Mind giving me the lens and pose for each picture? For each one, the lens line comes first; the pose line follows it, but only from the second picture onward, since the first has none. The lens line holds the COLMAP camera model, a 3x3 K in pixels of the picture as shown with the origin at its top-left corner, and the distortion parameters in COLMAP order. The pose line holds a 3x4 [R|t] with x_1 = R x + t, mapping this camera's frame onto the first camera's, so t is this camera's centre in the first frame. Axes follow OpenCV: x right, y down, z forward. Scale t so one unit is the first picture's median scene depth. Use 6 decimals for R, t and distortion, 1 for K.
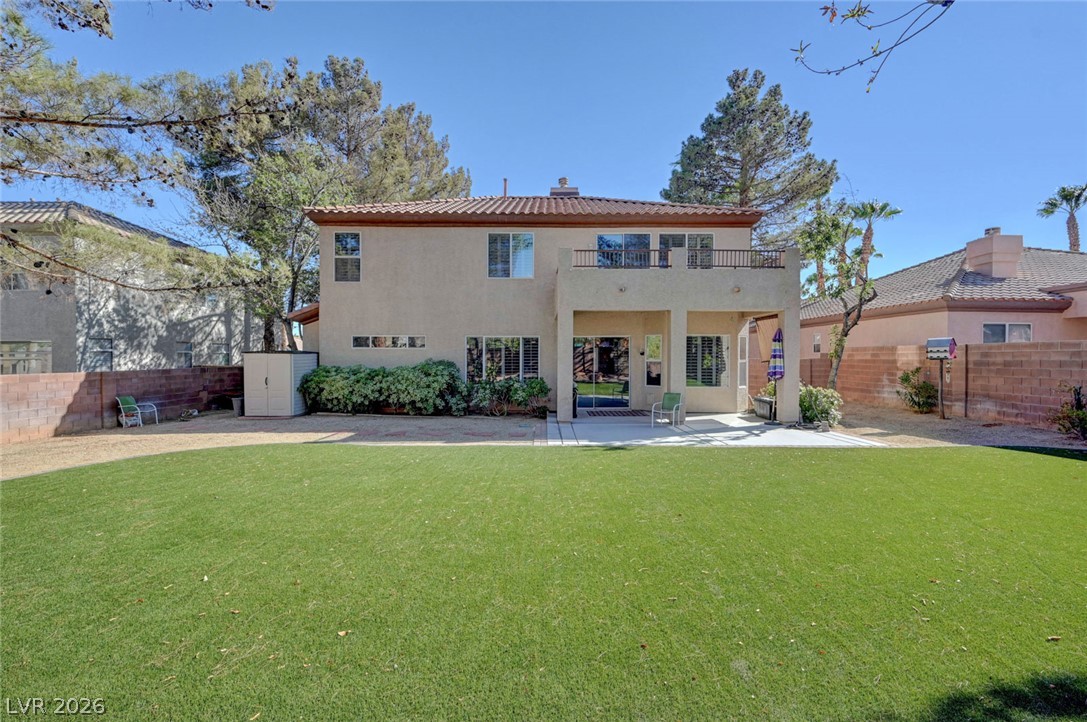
lens RADIAL K [[484.0, 0, 543.5], [0, 484.0, 361.0], [0, 0, 1]] dist [0.000974, 0.000075]
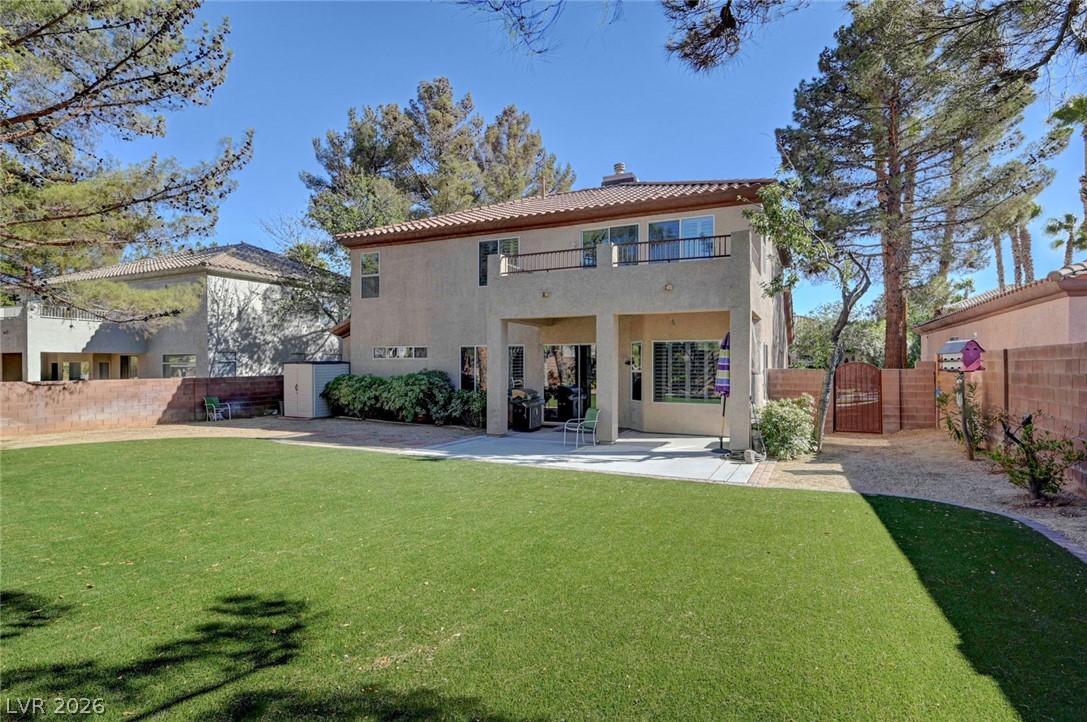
lens RADIAL K [[566.0, 0, 543.5], [0, 566.0, 361.0], [0, 0, 1]] dist [-0.003269, -0.000273]
pose [[0.898095, -0.003454, -0.439788, 0.552837], [-0.002426, 0.999915, -0.012808, -0.006177], [0.439795, 0.012570, 0.898010, 0.023956]]
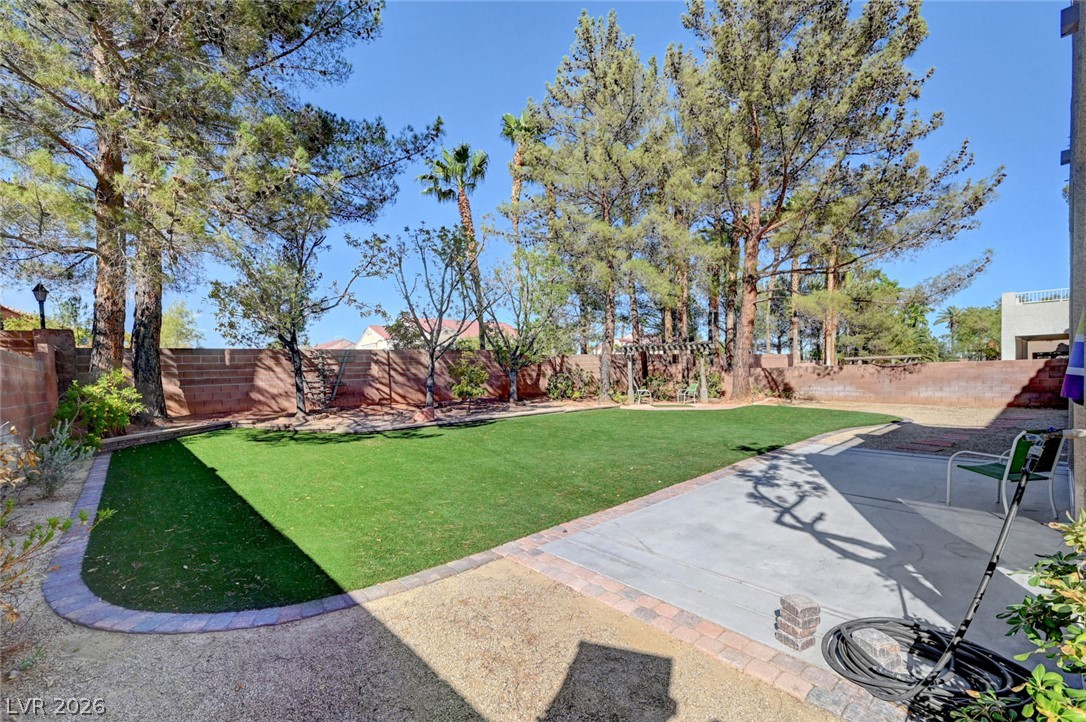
lens RADIAL K [[456.8, 0, 527.6], [0, 456.8, 364.3], [0, 0, 1]] dist [0.001305, 0.000281]
pose [[-0.754920, 0.010331, -0.655736, 0.650888], [0.026125, 0.999556, -0.014329, 0.016247], [0.655296, -0.027948, -0.754855, 0.862632]]
